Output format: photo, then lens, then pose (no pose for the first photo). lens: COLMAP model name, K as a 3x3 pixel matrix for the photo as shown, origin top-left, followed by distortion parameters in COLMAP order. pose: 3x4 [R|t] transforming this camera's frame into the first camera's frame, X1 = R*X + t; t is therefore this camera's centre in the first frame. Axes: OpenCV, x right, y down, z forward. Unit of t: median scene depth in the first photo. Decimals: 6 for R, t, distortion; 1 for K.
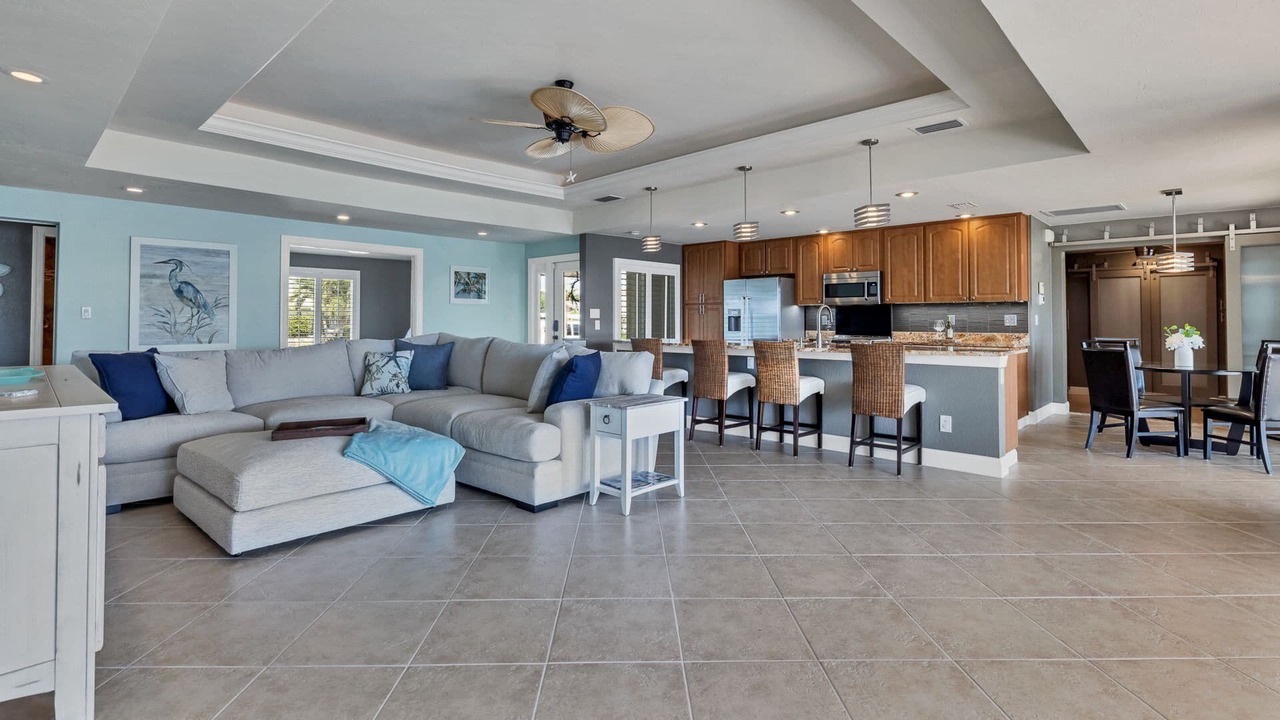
lens RADIAL K [[599.3, 0, 632.3], [0, 599.3, 312.1], [0, 0, 1]] dist [0.001740, 0.000278]
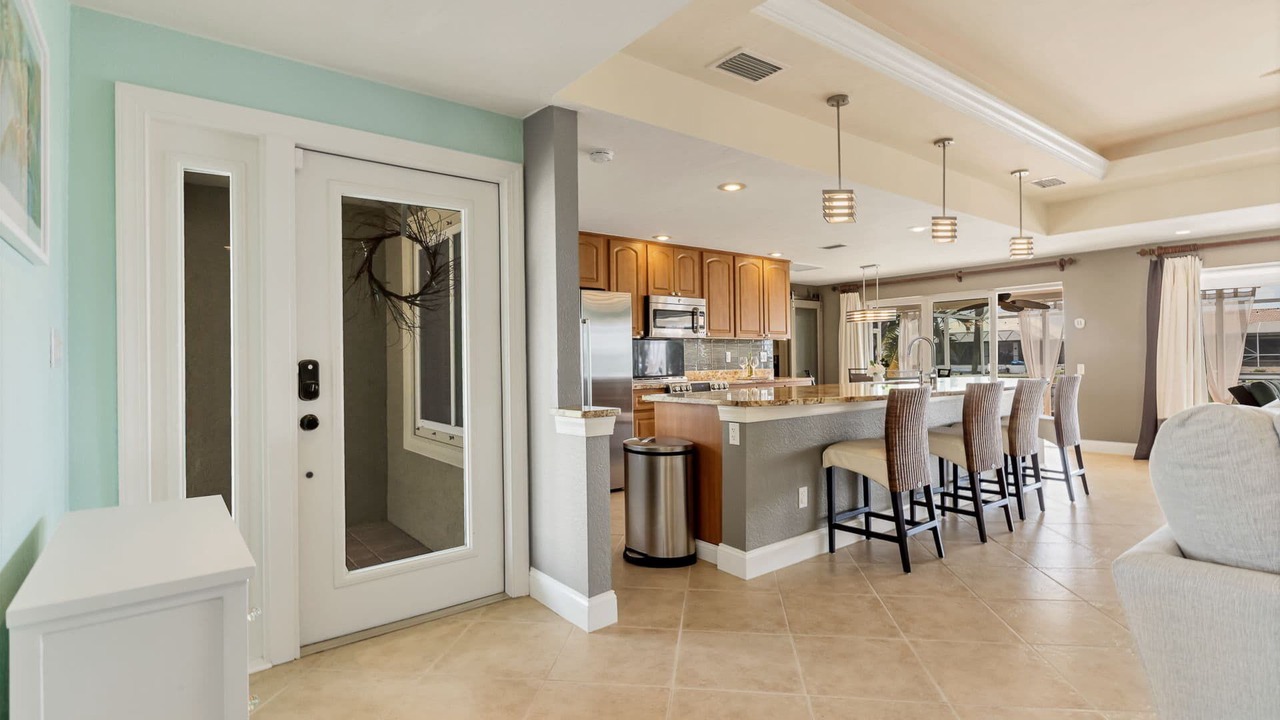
lens RADIAL K [[617.0, 0, 638.4], [0, 617.0, 354.8], [0, 0, 1]] dist [0.001086, -0.000397]
pose [[0.148273, 0.006154, 0.988927, -0.457628], [-0.001616, 0.999981, -0.005980, 0.014970], [-0.988945, -0.000711, 0.148280, 0.964030]]
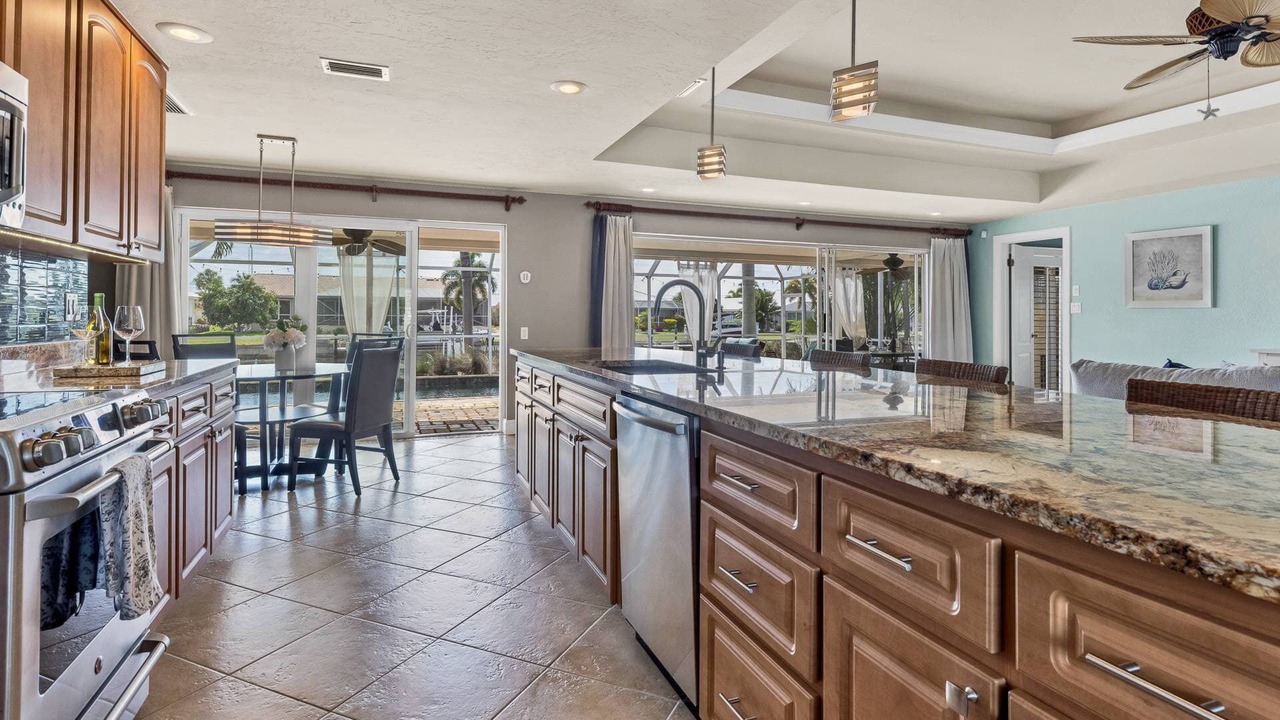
lens RADIAL K [[643.3, 0, 638.3], [0, 643.3, 291.9], [0, 0, 1]] dist [0.000577, 0.000211]
pose [[-0.908491, 0.007004, 0.417846, 0.117658], [-0.015630, 0.998590, -0.050723, 0.017168], [-0.417612, -0.052613, -0.907101, 1.107995]]
